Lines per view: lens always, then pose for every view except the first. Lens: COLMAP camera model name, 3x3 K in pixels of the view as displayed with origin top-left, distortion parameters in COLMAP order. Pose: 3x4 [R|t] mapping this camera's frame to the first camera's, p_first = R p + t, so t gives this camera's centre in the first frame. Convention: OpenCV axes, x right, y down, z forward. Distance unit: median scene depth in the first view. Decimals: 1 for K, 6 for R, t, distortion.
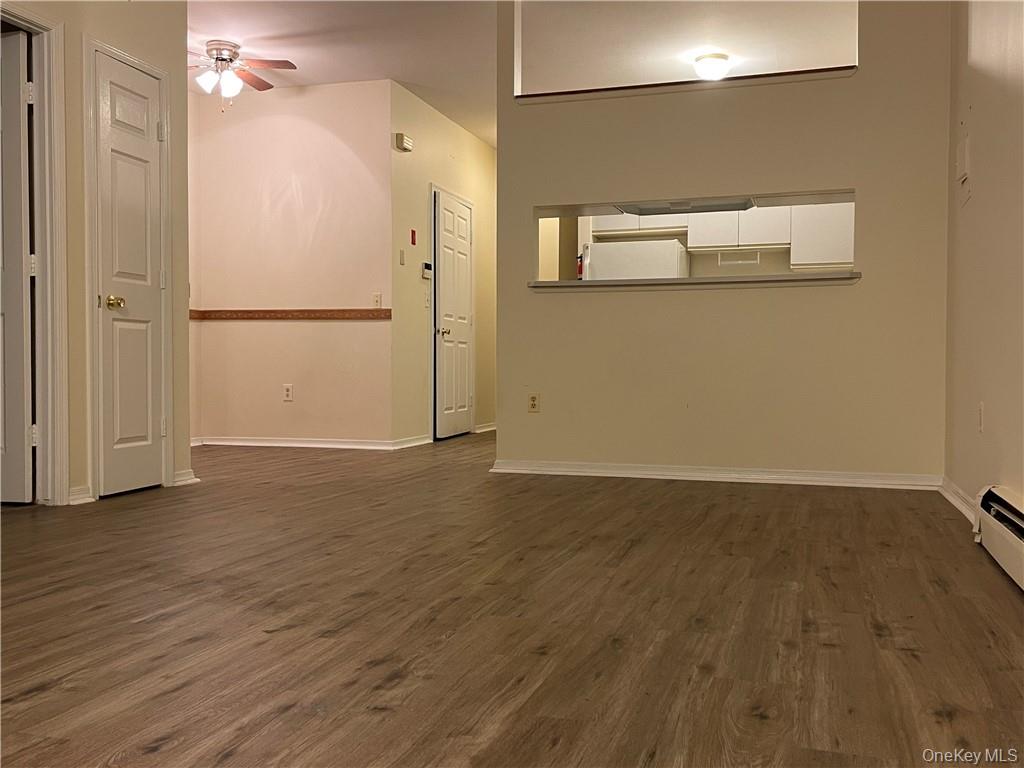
lens RADIAL K [[923.3, 0, 551.0], [0, 923.3, 411.7], [0, 0, 1]] dist [0.011329, 0.000000]
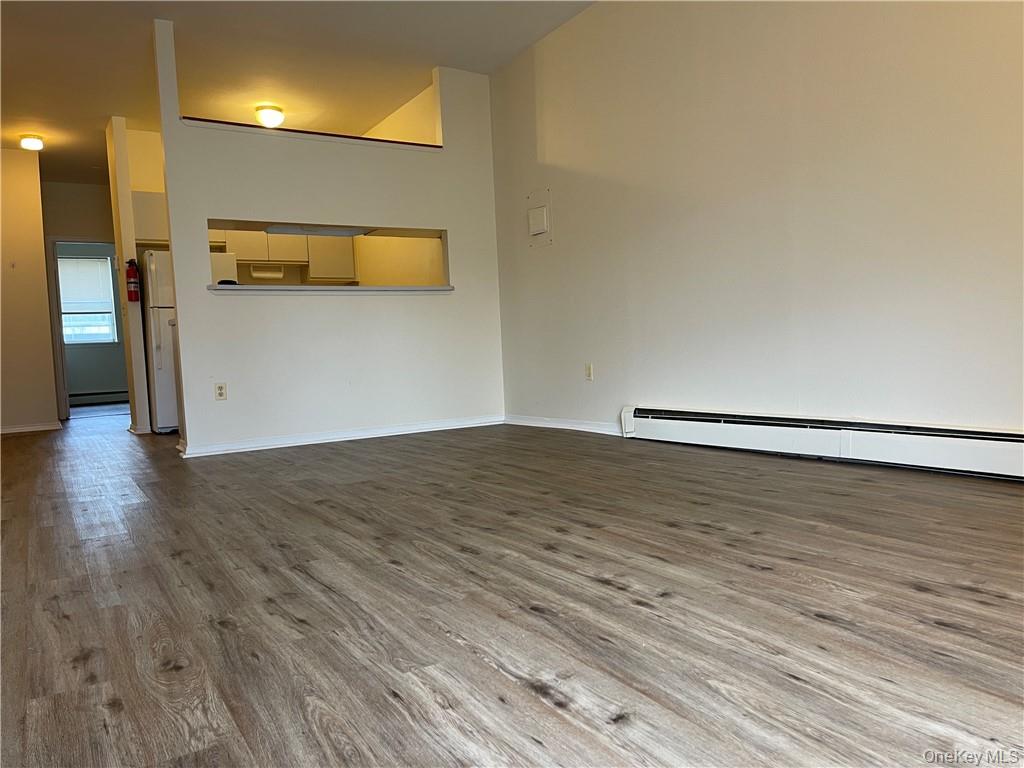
lens RADIAL K [[750.5, 0, 511.4], [0, 750.5, 385.6], [0, 0, 1]] dist [0.038068, -0.065372]
pose [[0.678624, -0.068568, 0.731278, -1.144737], [0.083605, 0.996373, 0.015839, -0.004621], [-0.729712, 0.050390, 0.681895, 0.290387]]
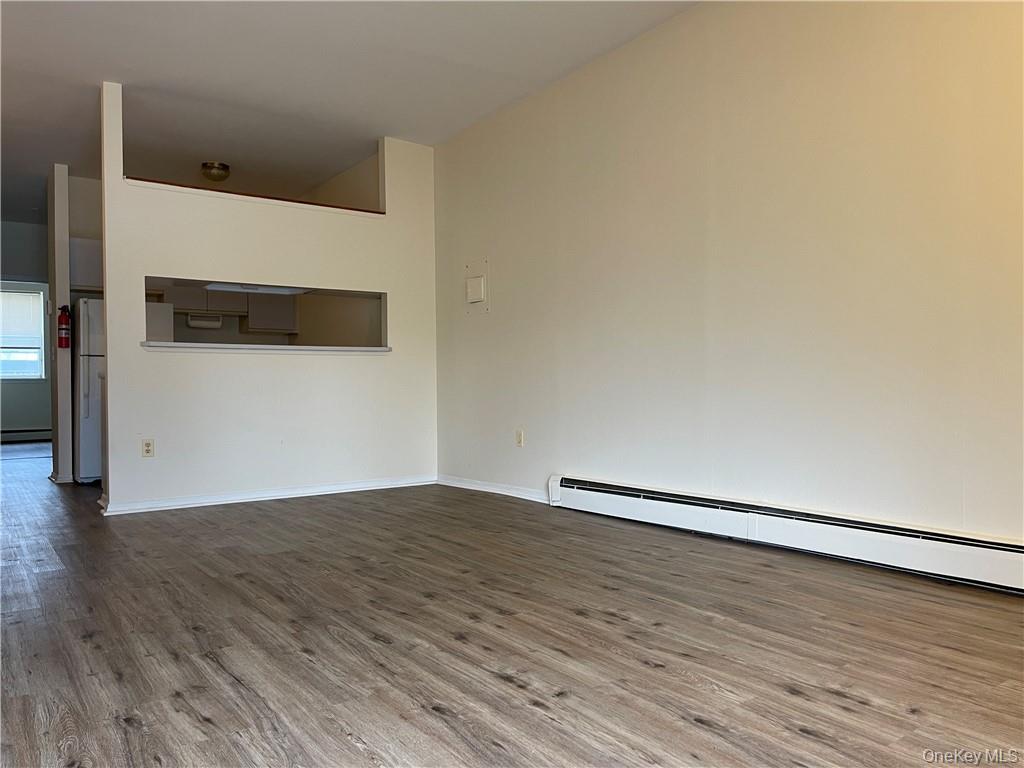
lens RADIAL K [[750.5, 0, 508.5], [0, 750.5, 382.2], [0, 0, 1]] dist [0.038068, -0.065372]
pose [[0.625513, 0.001137, 0.780213, -1.163441], [0.049746, 0.997906, -0.041338, -0.076641], [-0.778626, 0.064670, 0.624147, 0.220805]]
